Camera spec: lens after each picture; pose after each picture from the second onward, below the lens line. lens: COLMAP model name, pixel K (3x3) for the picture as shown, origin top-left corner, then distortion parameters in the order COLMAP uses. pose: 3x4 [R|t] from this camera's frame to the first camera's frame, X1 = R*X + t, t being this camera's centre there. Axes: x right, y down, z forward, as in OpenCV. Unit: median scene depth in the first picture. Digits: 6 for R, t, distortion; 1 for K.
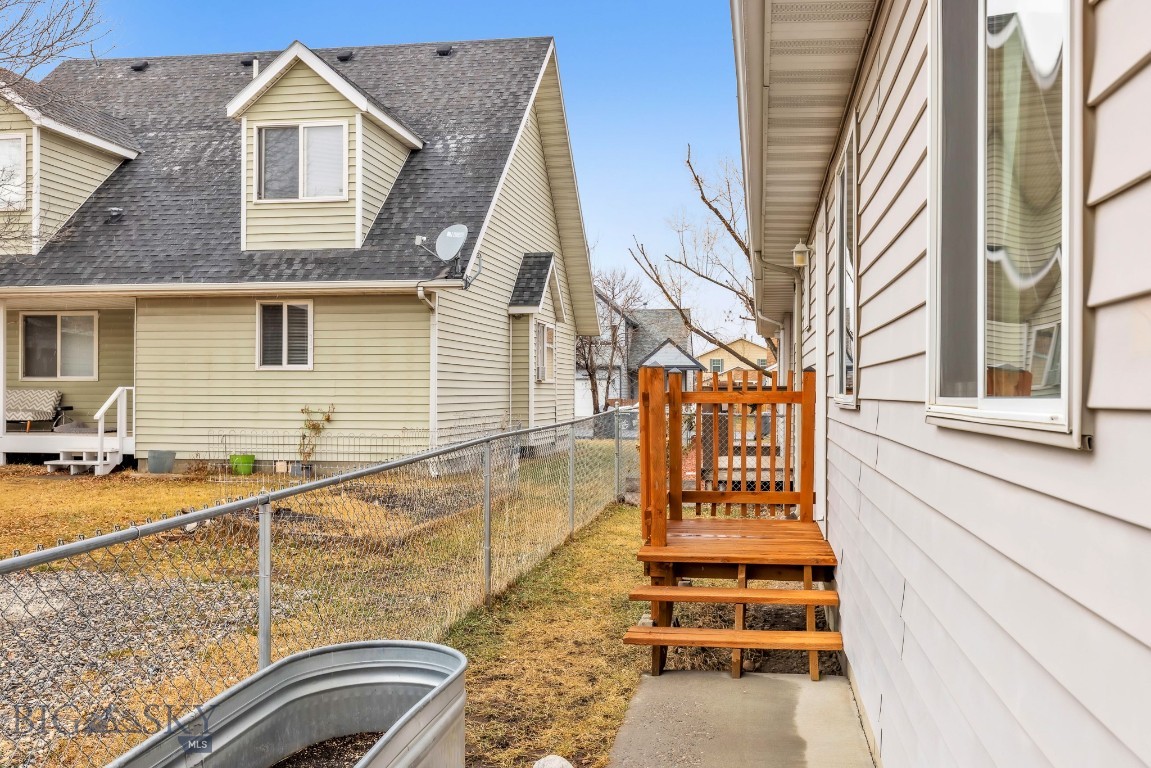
lens RADIAL K [[1111.6, 0, 576.9], [0, 1111.6, 401.1], [0, 0, 1]] dist [0.009011, 0.012208]
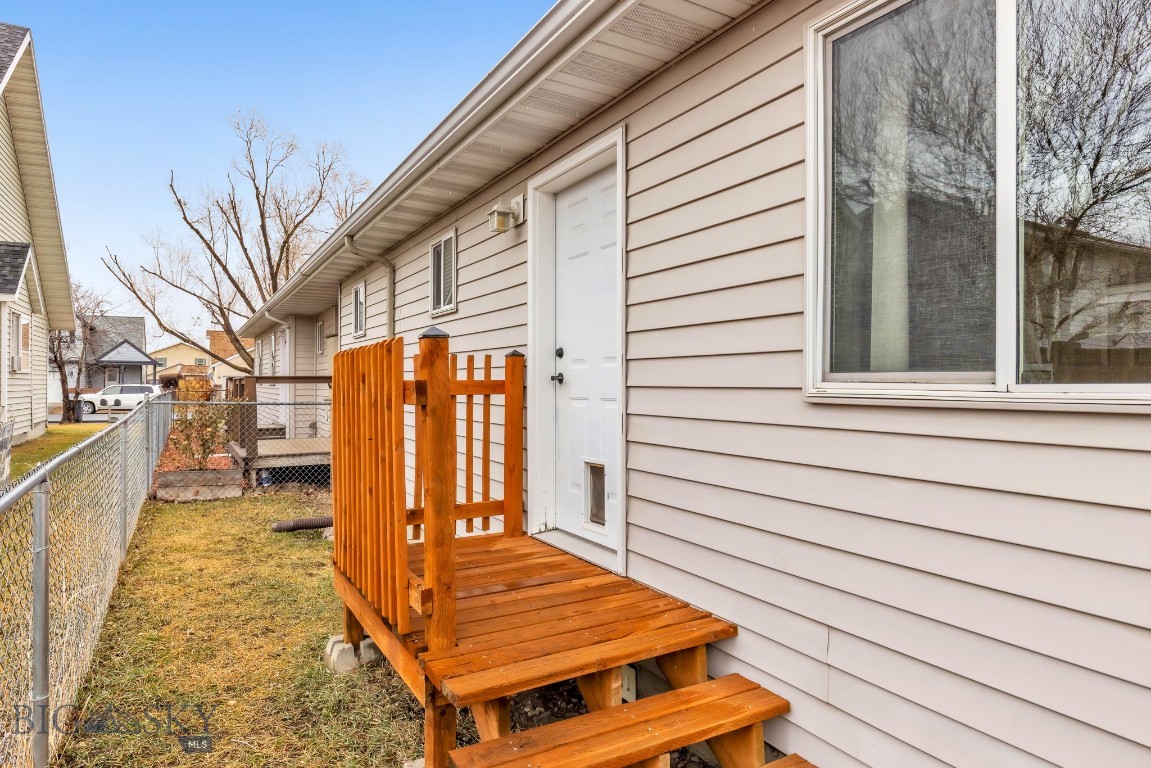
lens RADIAL K [[680.7, 0, 575.5], [0, 680.7, 384.0], [0, 0, 1]] dist [0.000421, 0.000045]
pose [[0.774968, -0.004595, 0.631984, -0.023879], [0.007379, 0.999971, -0.001778, -0.001328], [-0.631957, 0.006041, 0.774980, 0.171642]]
